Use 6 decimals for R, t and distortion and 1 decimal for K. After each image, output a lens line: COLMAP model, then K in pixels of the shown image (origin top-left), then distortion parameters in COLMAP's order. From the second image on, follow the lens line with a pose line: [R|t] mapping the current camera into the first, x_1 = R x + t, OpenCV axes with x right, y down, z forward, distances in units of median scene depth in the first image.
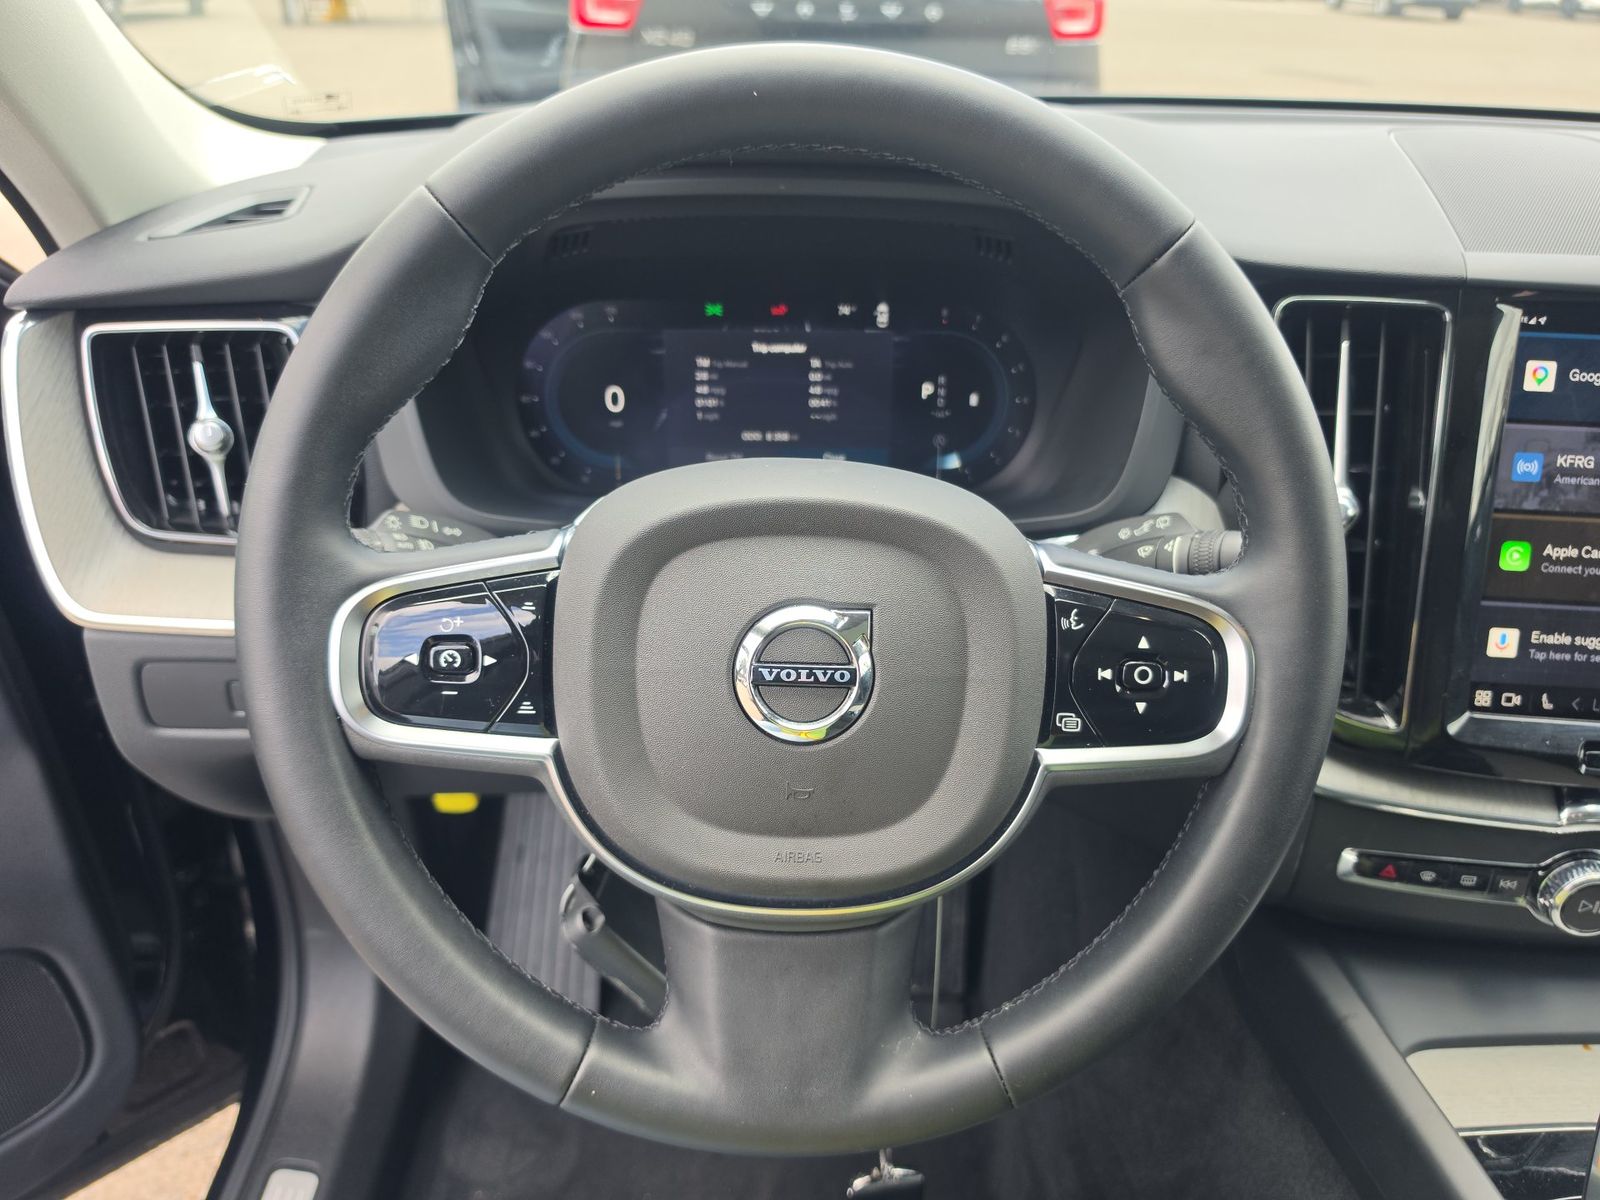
lens RADIAL K [[1074.6, 0, 800.0], [0, 1074.6, 600.0], [0, 0, 1]] dist [-0.007923, -0.002744]
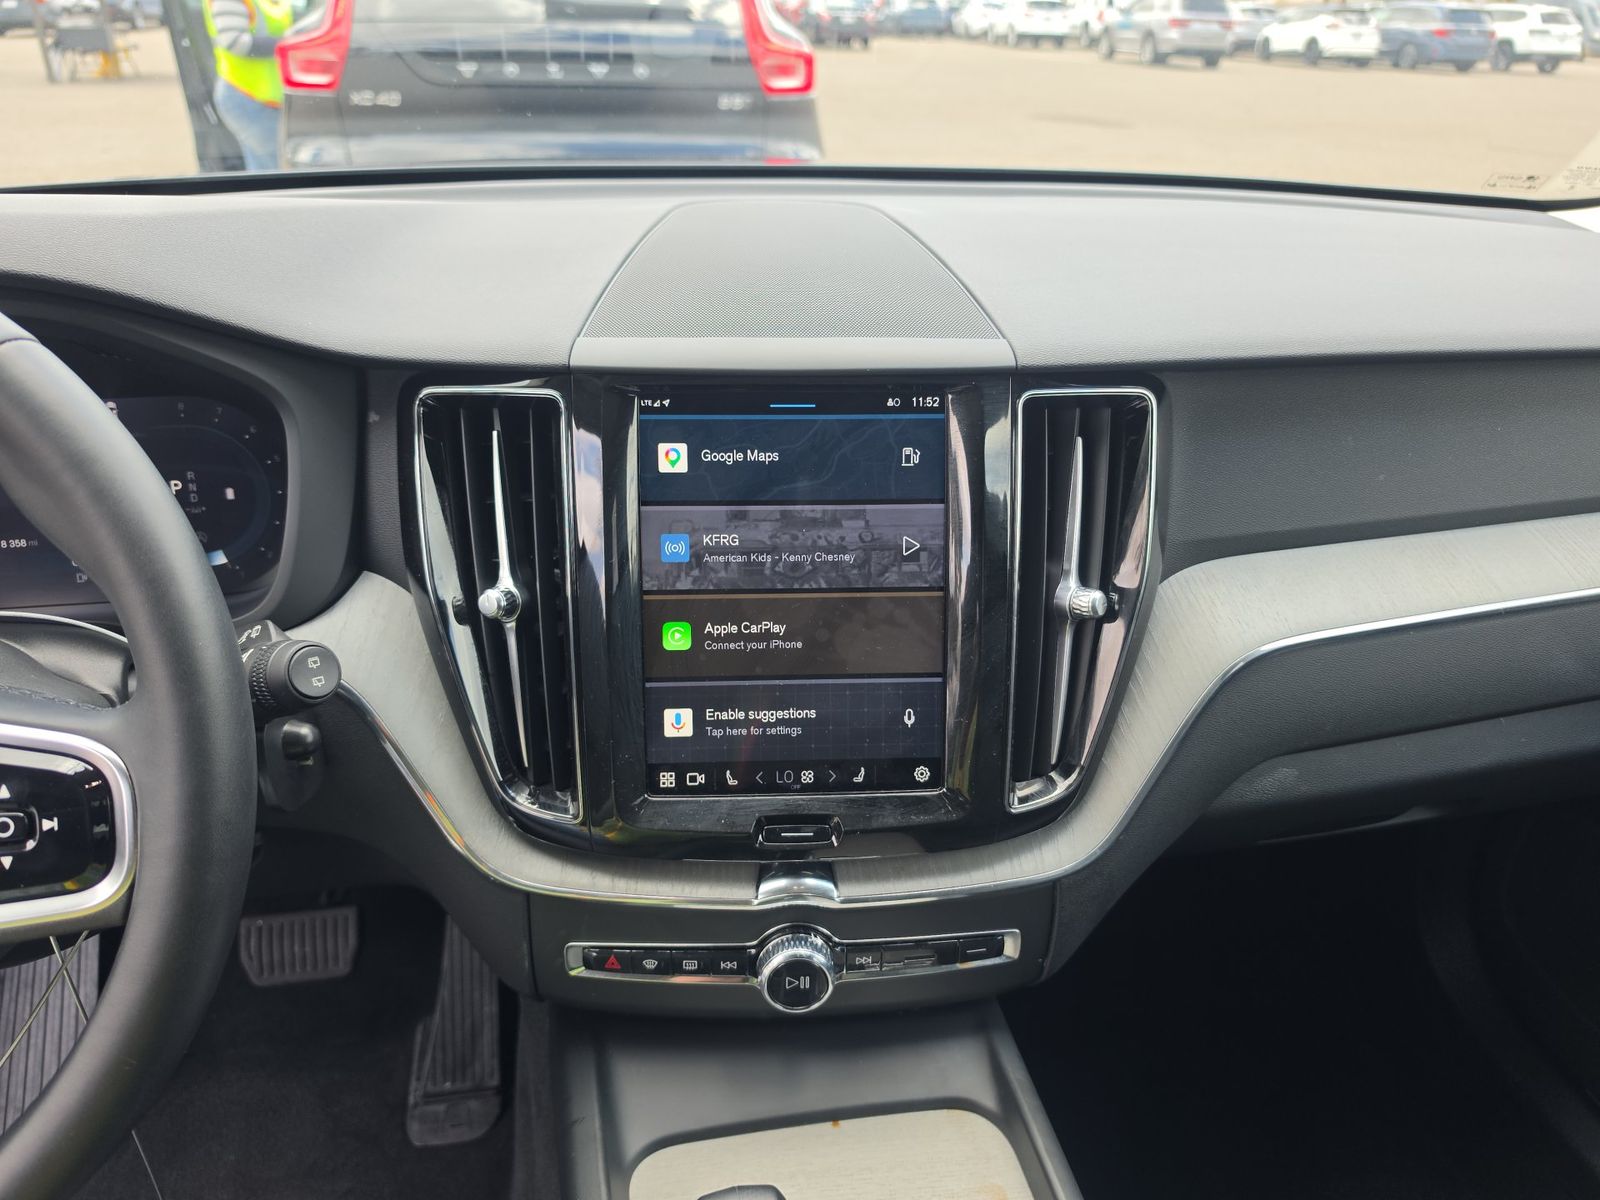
lens RADIAL K [[1047.8, 0, 800.0], [0, 1047.8, 600.0], [0, 0, 1]] dist [0.123755, -0.183843]
pose [[0.990331, -0.063560, 0.123307, 0.651187], [0.067907, 0.997198, -0.031373, -0.035479], [-0.120968, 0.039443, 0.991872, 0.009985]]
